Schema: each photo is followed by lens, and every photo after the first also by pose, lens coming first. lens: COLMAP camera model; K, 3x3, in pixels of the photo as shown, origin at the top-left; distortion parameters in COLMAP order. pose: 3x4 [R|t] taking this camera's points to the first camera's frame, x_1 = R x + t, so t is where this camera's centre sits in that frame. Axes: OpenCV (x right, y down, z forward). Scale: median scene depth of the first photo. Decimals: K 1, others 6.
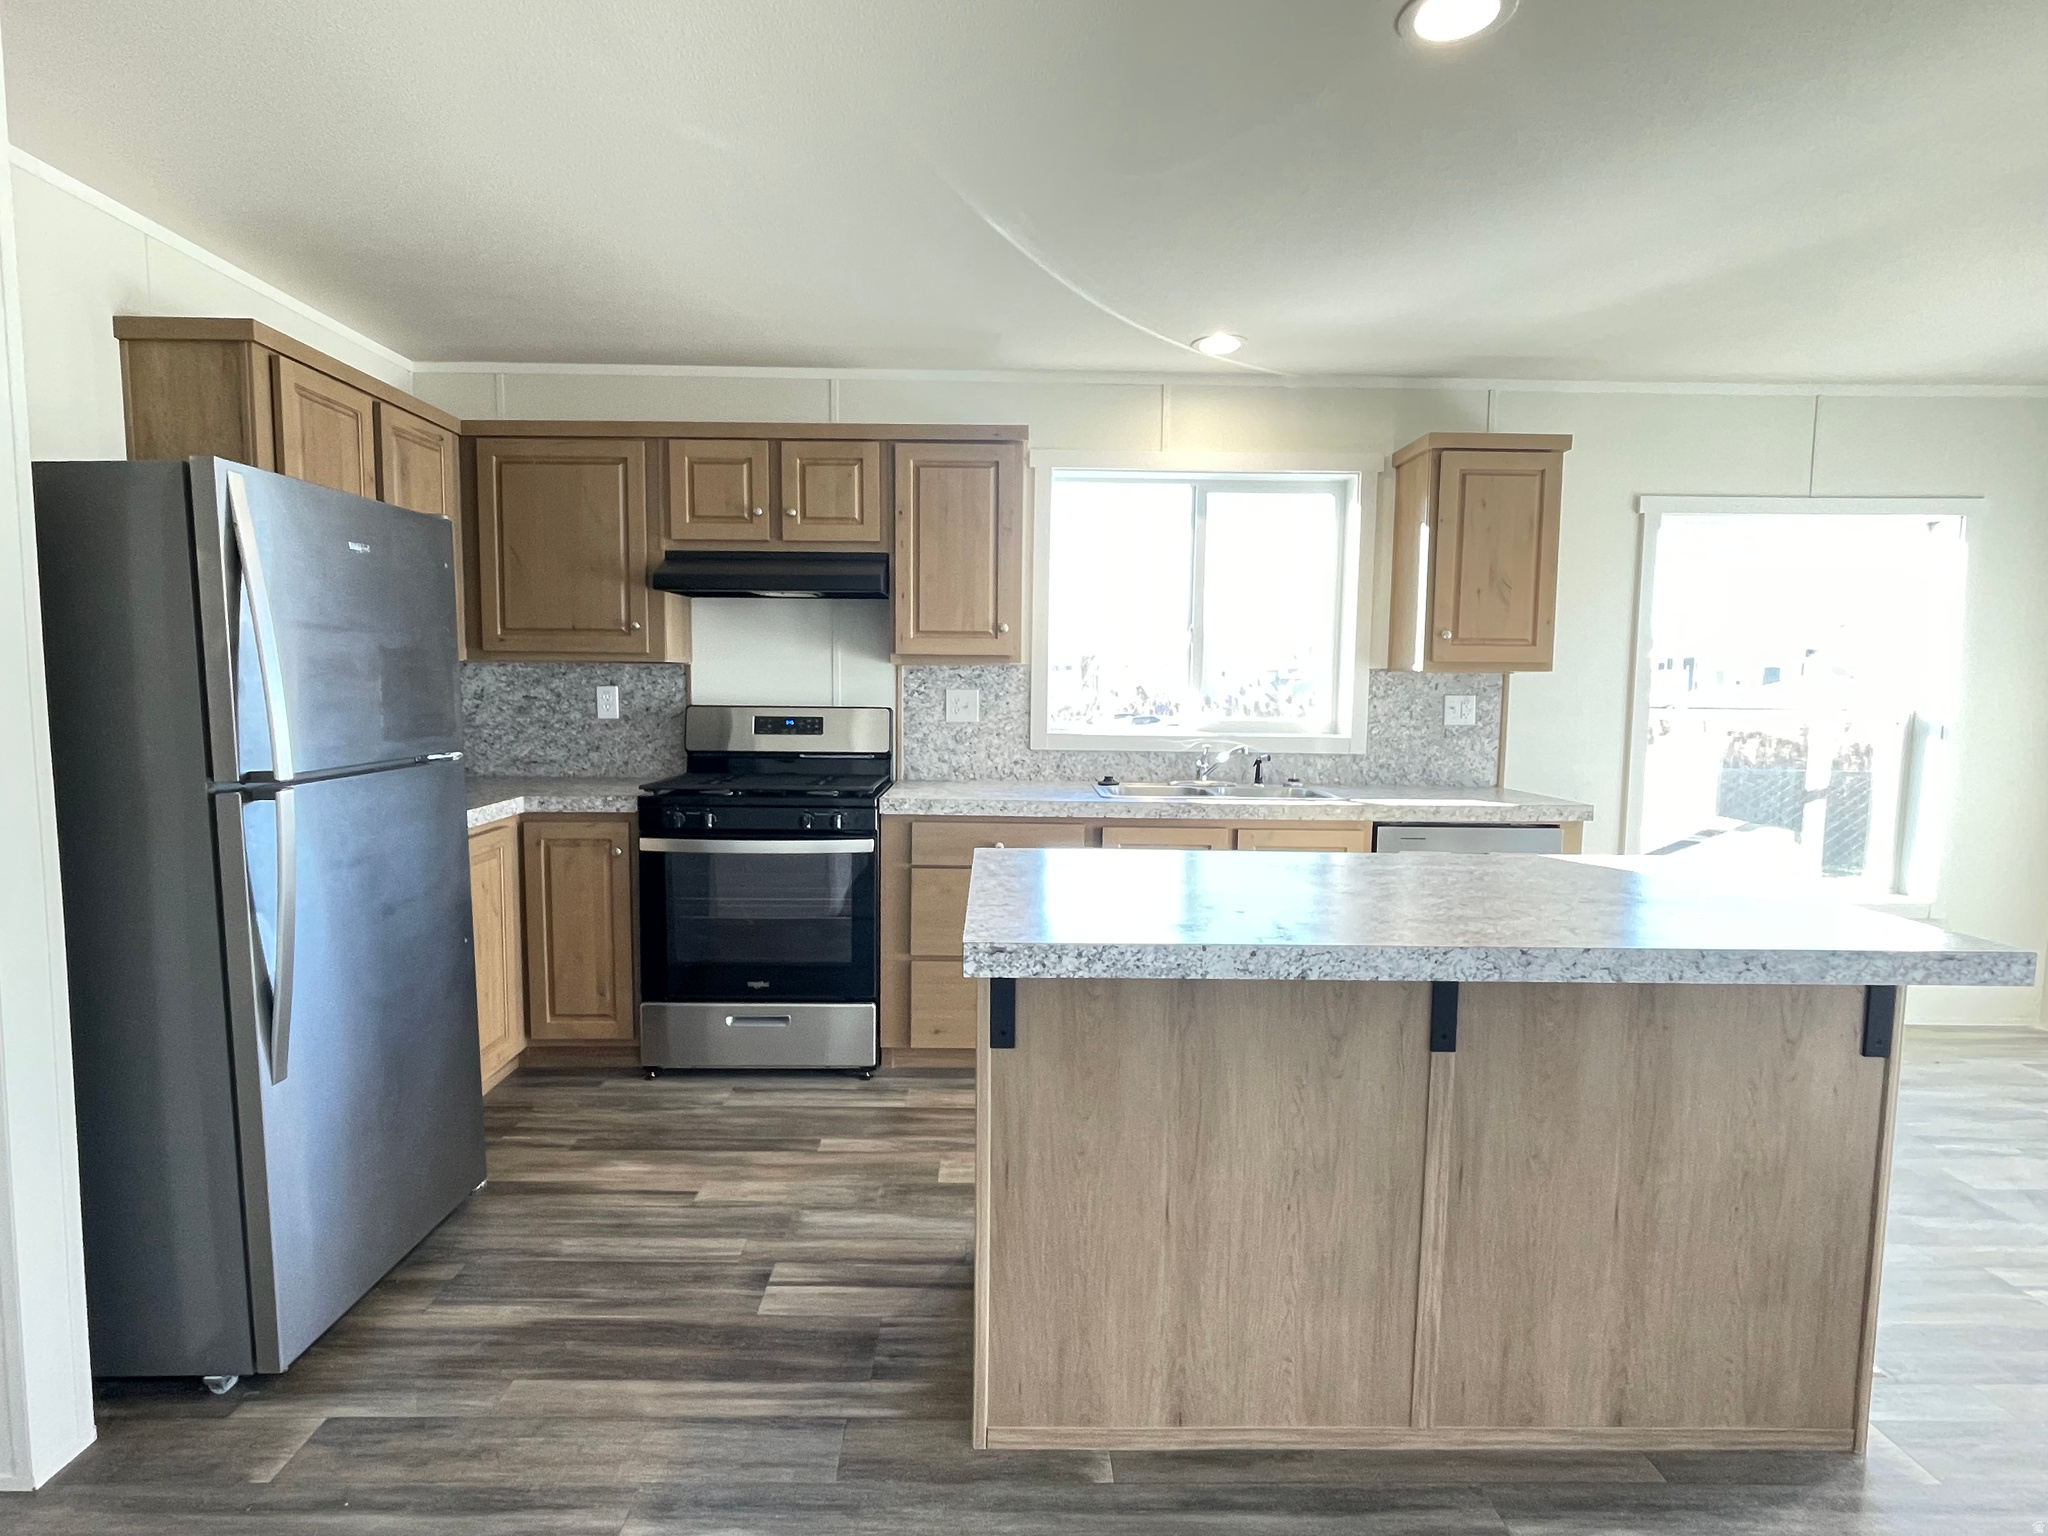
lens RADIAL K [[1071.6, 0, 1000.3], [0, 1071.6, 773.8], [0, 0, 1]] dist [0.001335, -0.001977]
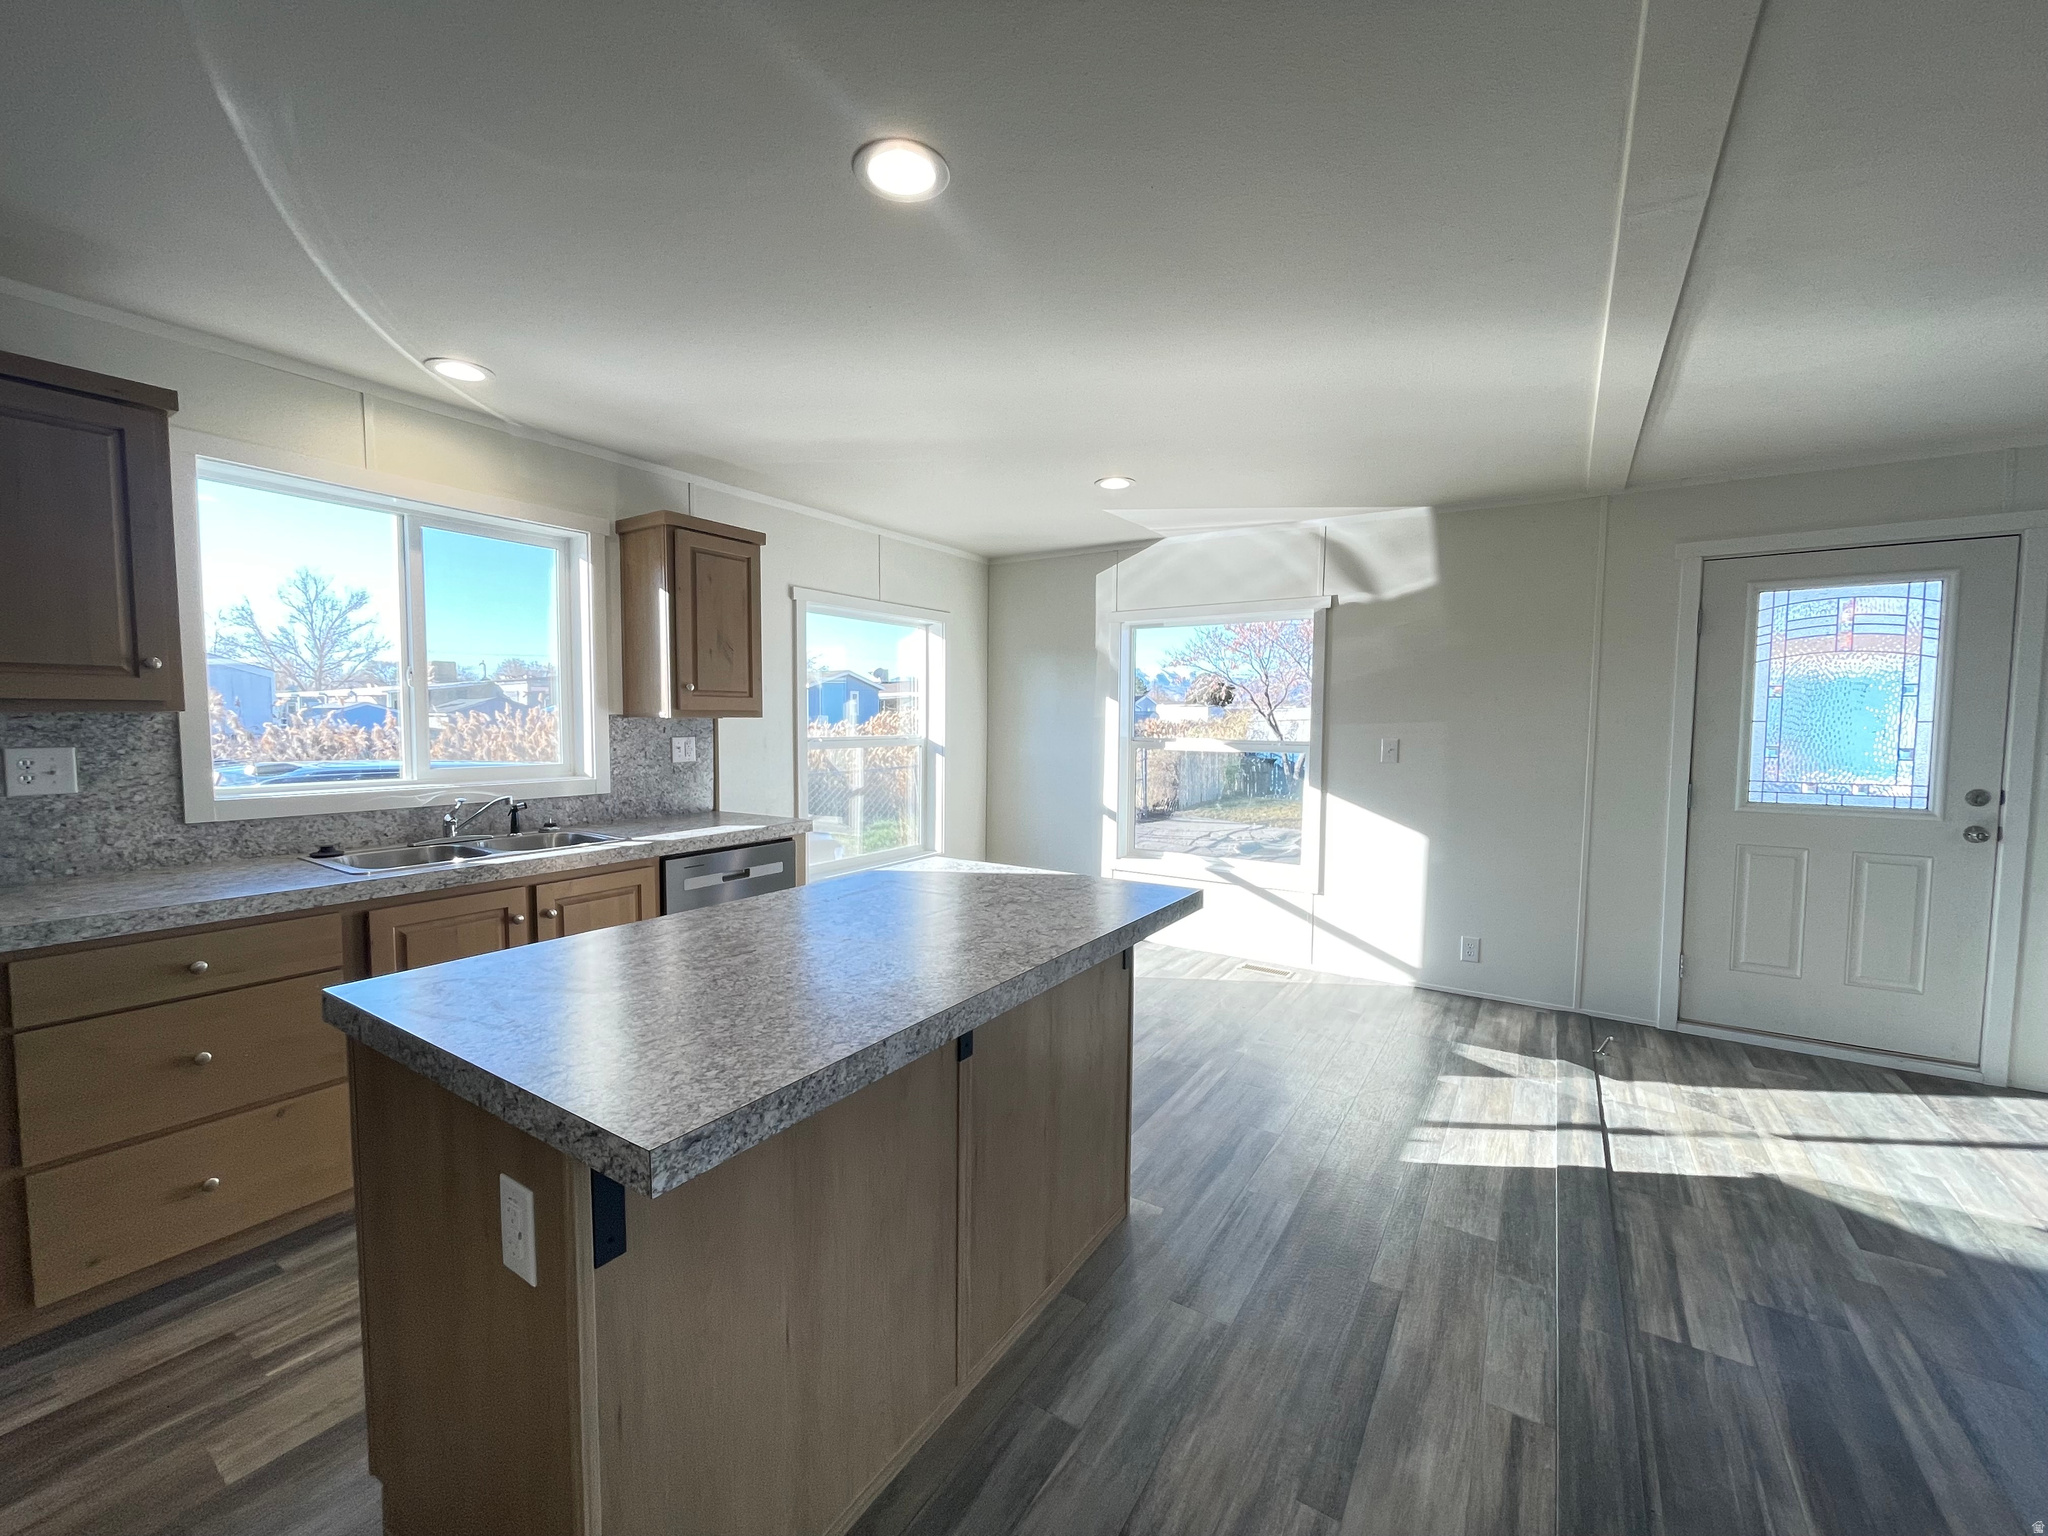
lens RADIAL K [[829.1, 0, 1014.5], [0, 829.1, 771.1], [0, 0, 1]] dist [0.000080, -0.002090]
pose [[0.554610, -0.060635, 0.829898, -0.142098], [0.071337, 0.997134, 0.025181, -0.036064], [-0.829047, 0.045237, 0.557346, 0.209640]]
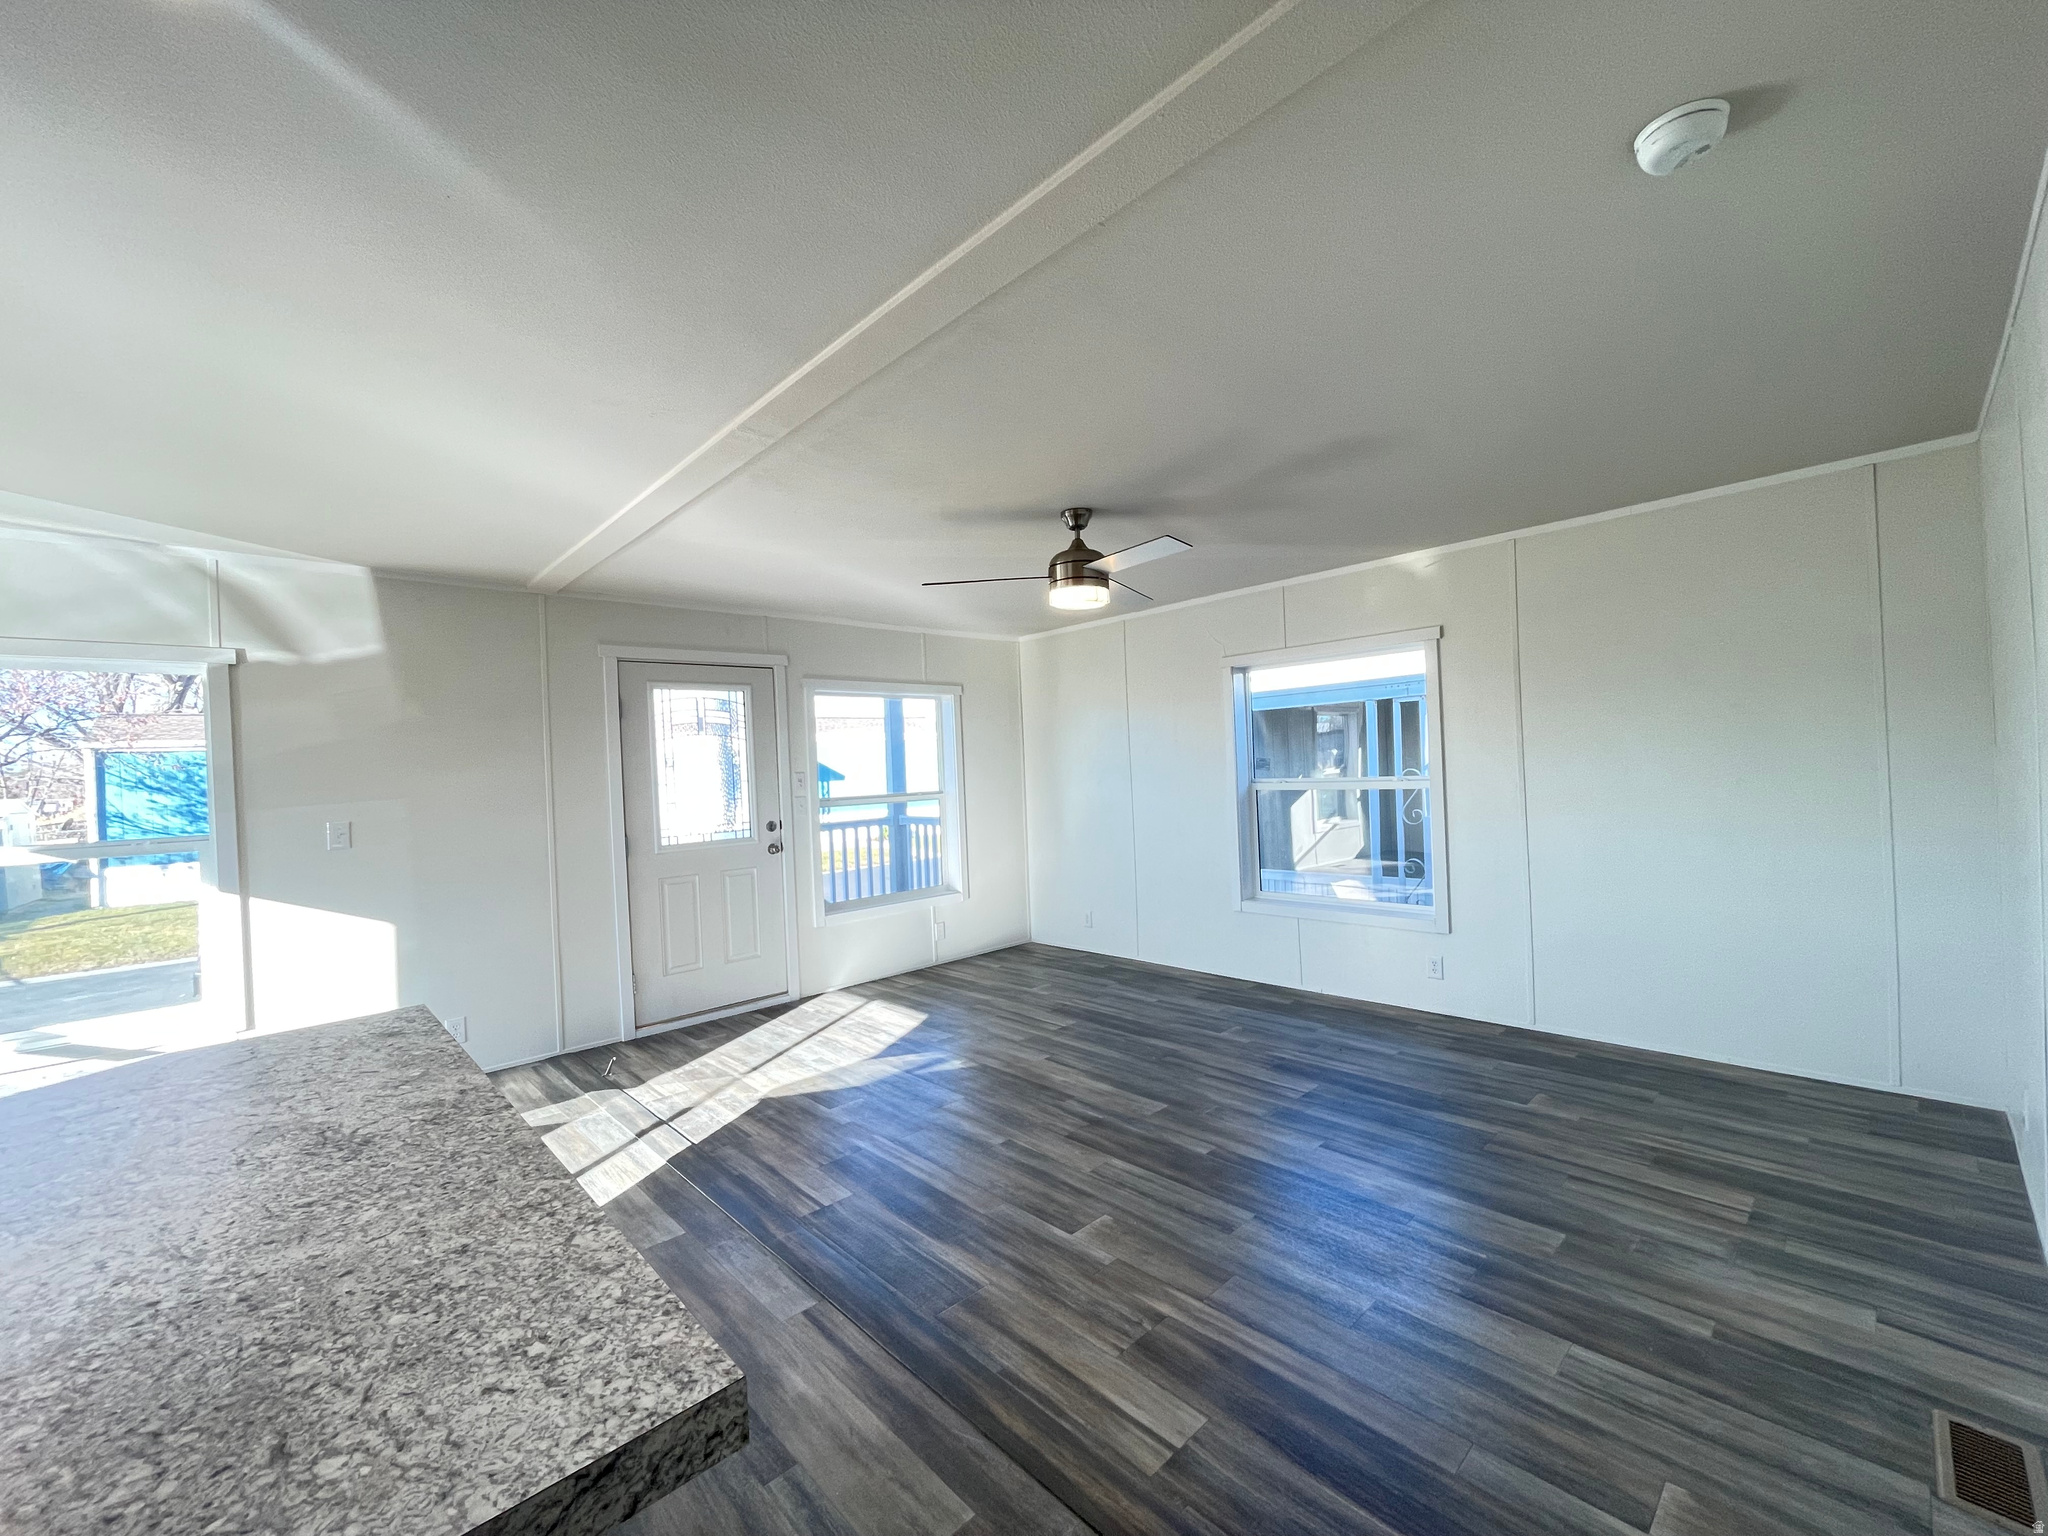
lens RADIAL K [[829.1, 0, 1014.5], [0, 829.1, 771.1], [0, 0, 1]] dist [0.000080, -0.002090]
pose [[-0.675618, 0.016123, 0.737076, -0.181411], [0.099745, 0.992568, 0.069715, -0.063852], [-0.730474, 0.120620, -0.672205, 0.486187]]
